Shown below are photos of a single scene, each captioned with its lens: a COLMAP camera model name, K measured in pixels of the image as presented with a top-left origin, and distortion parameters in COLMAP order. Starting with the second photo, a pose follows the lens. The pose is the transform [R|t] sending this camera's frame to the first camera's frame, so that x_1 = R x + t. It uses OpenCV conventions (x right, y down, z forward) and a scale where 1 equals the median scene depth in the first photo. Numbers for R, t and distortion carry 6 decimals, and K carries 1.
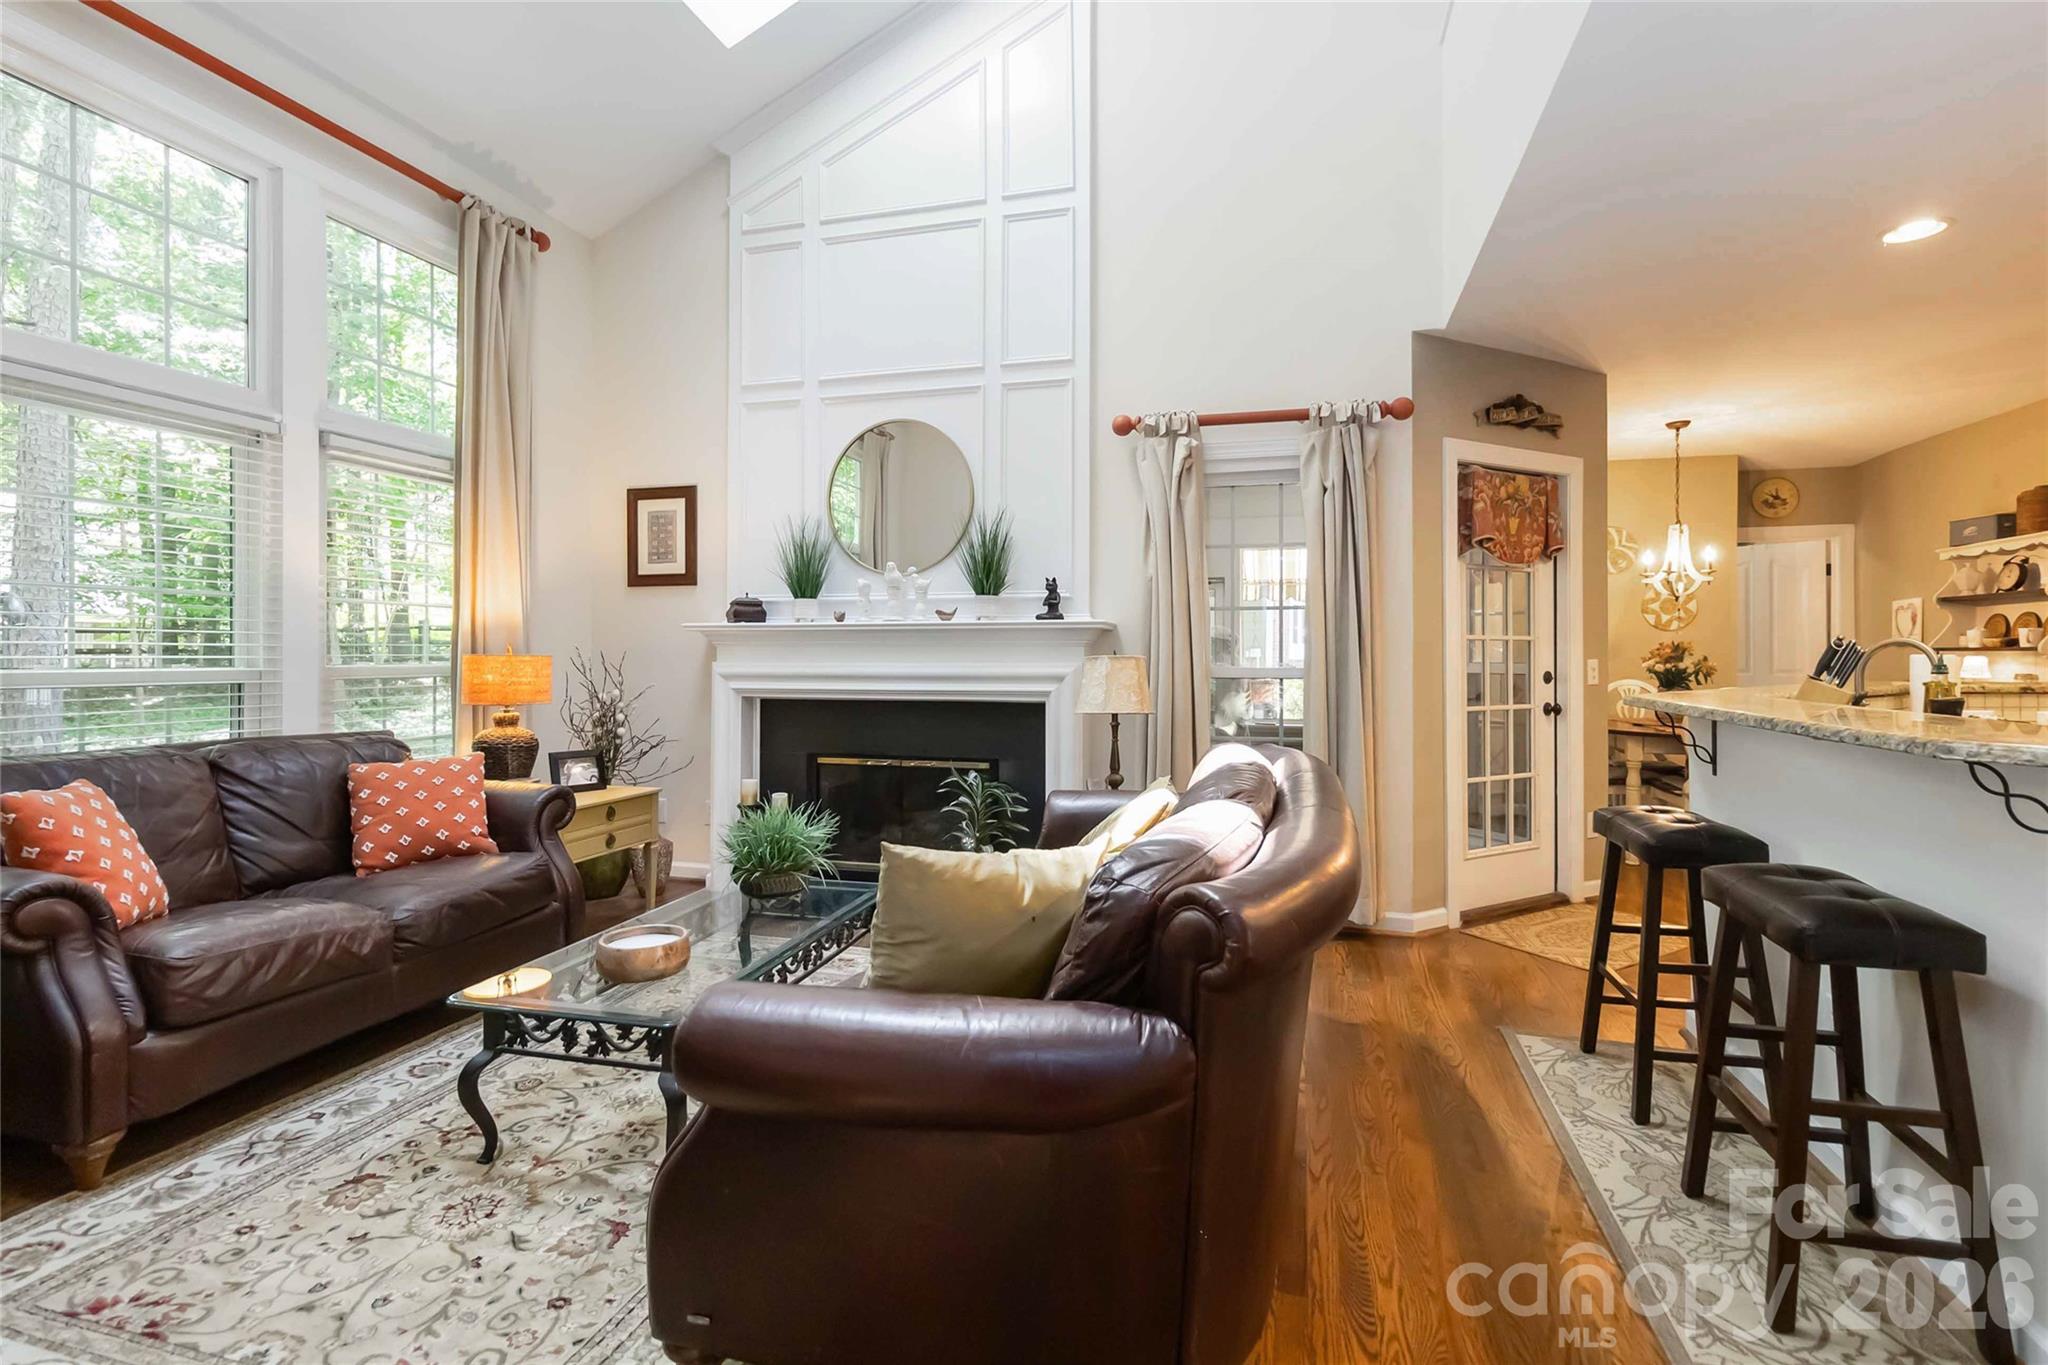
lens RADIAL K [[966.0, 0, 1020.7], [0, 966.0, 653.1], [0, 0, 1]] dist [0.001140, -0.000340]
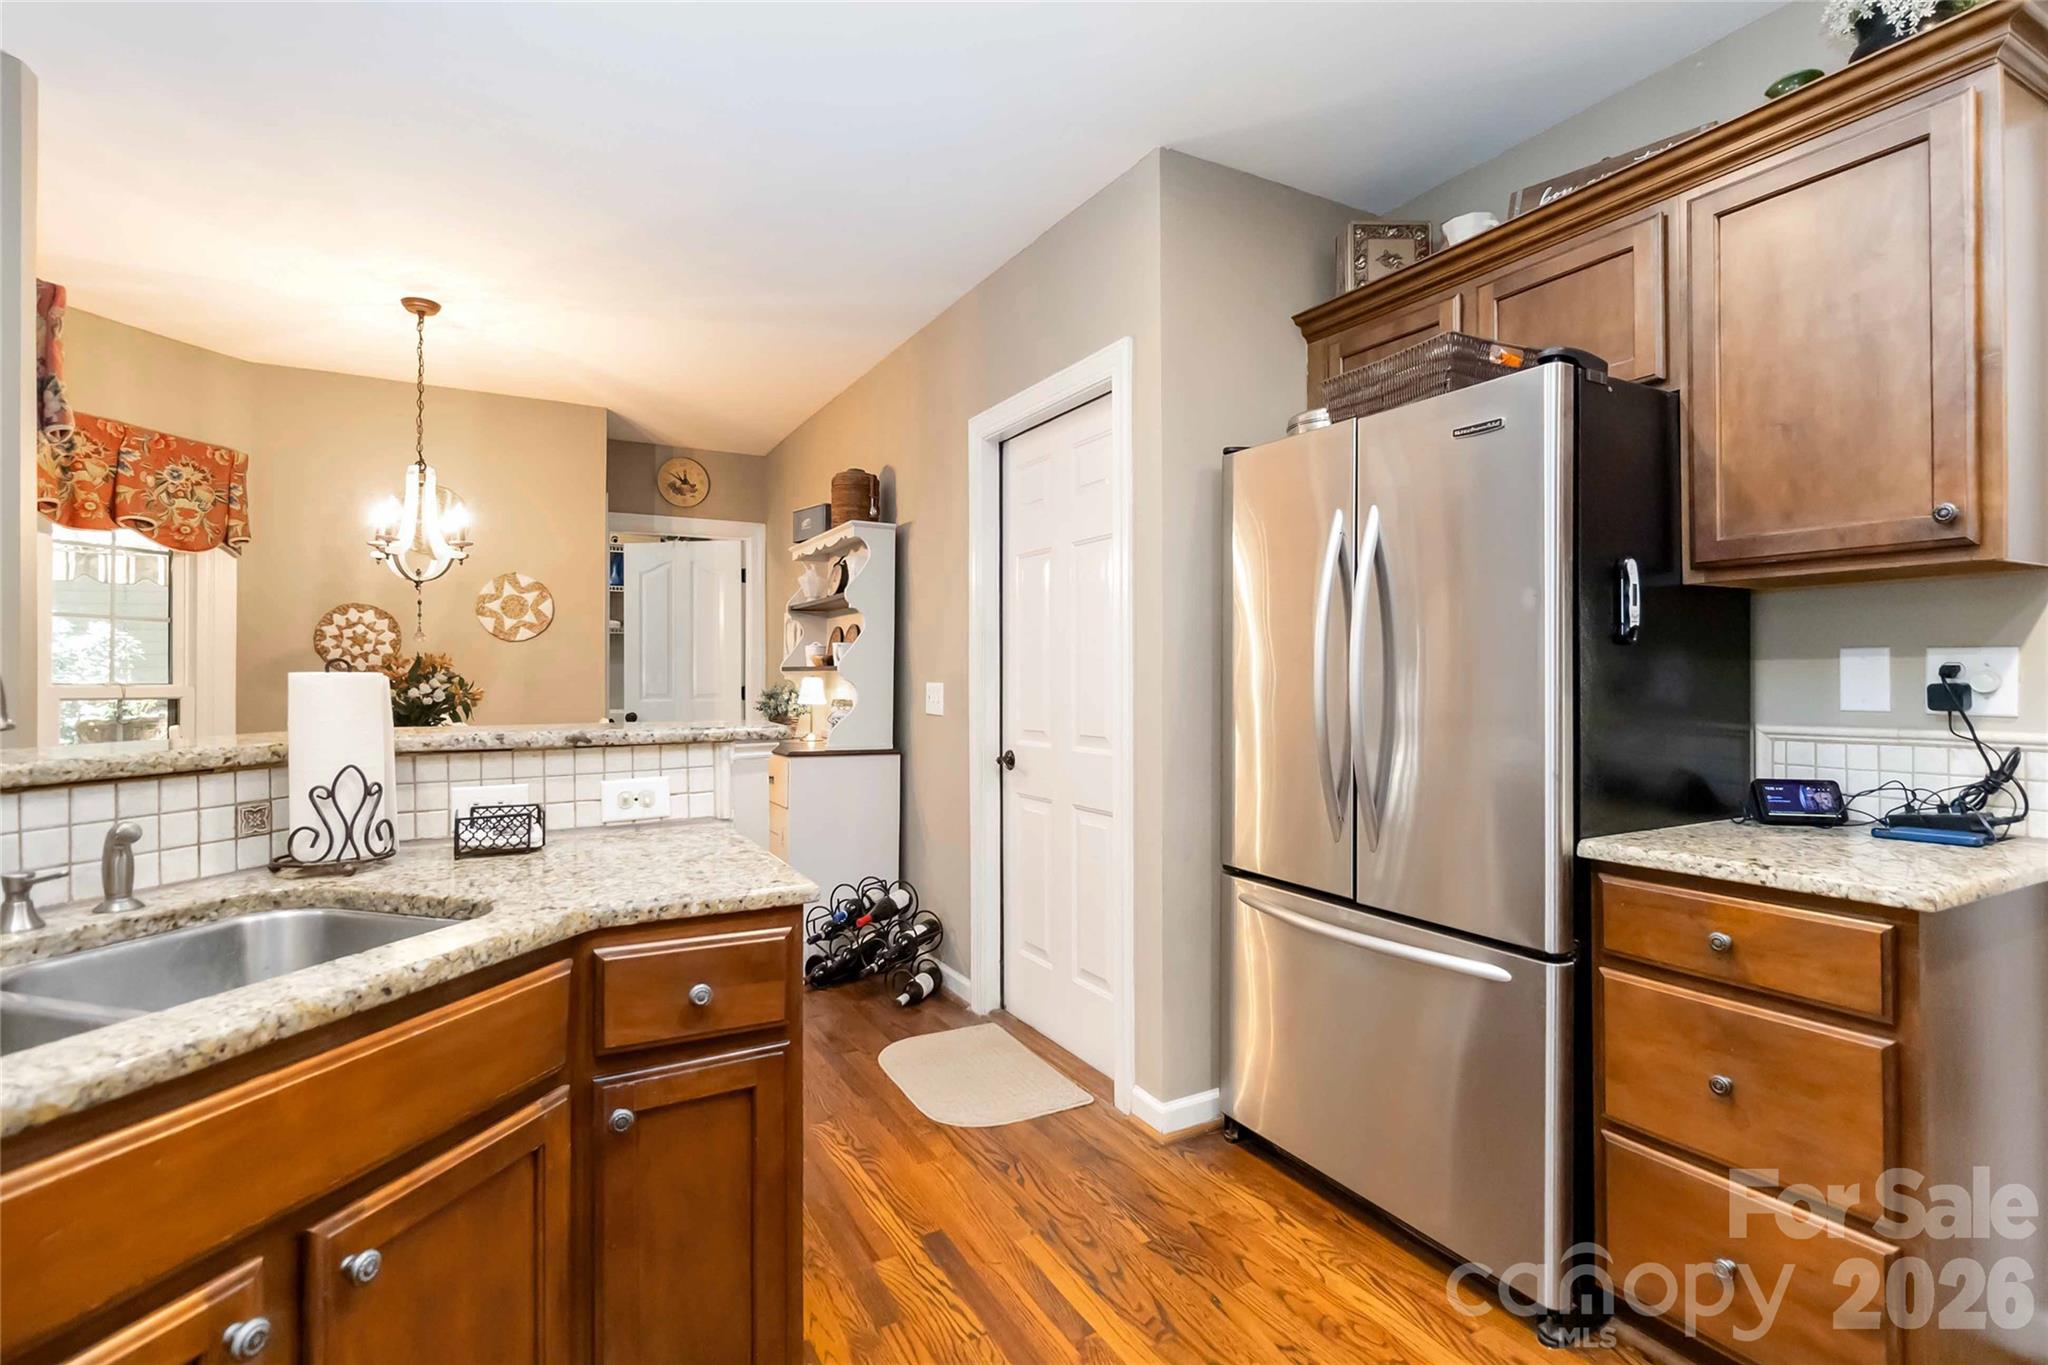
lens RADIAL K [[976.3, 0, 1028.3], [0, 976.3, 663.0], [0, 0, 1]] dist [0.001156, 0.001143]
pose [[0.703444, 0.010956, 0.710666, 0.661327], [-0.002064, 0.999908, -0.013372, 0.002057], [-0.710747, 0.007940, 0.703403, 0.362034]]
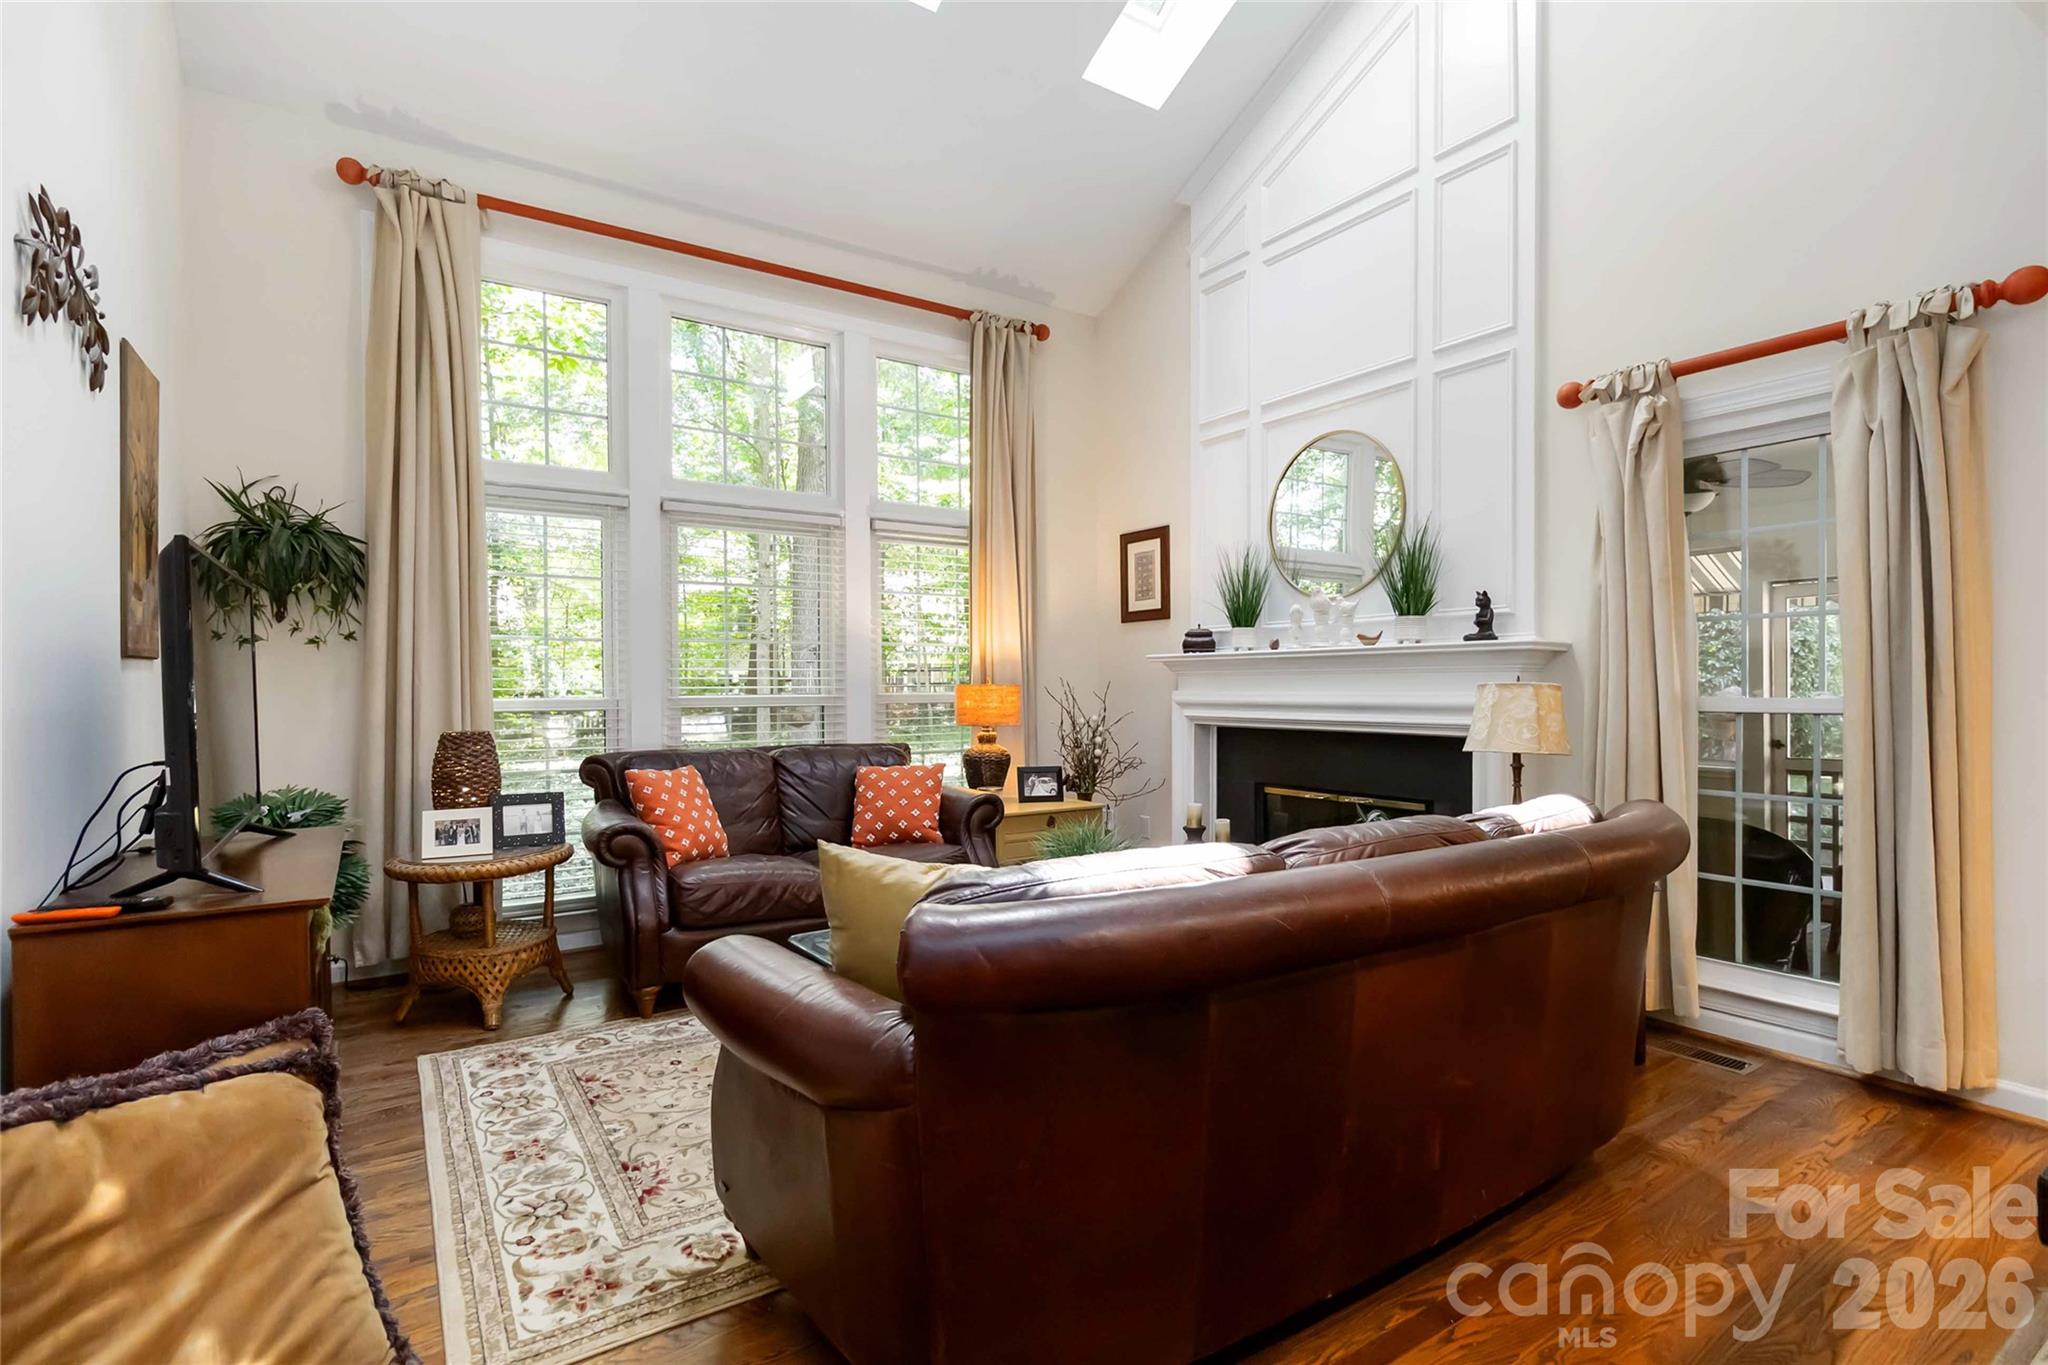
lens RADIAL K [[985.0, 0, 1036.0], [0, 985.0, 692.9], [0, 0, 1]] dist [0.003505, 0.000640]
pose [[0.764173, 0.000655, -0.645011, 0.290476], [0.005931, 0.999950, 0.008042, 0.002160], [0.644984, -0.009971, 0.764131, 0.084131]]
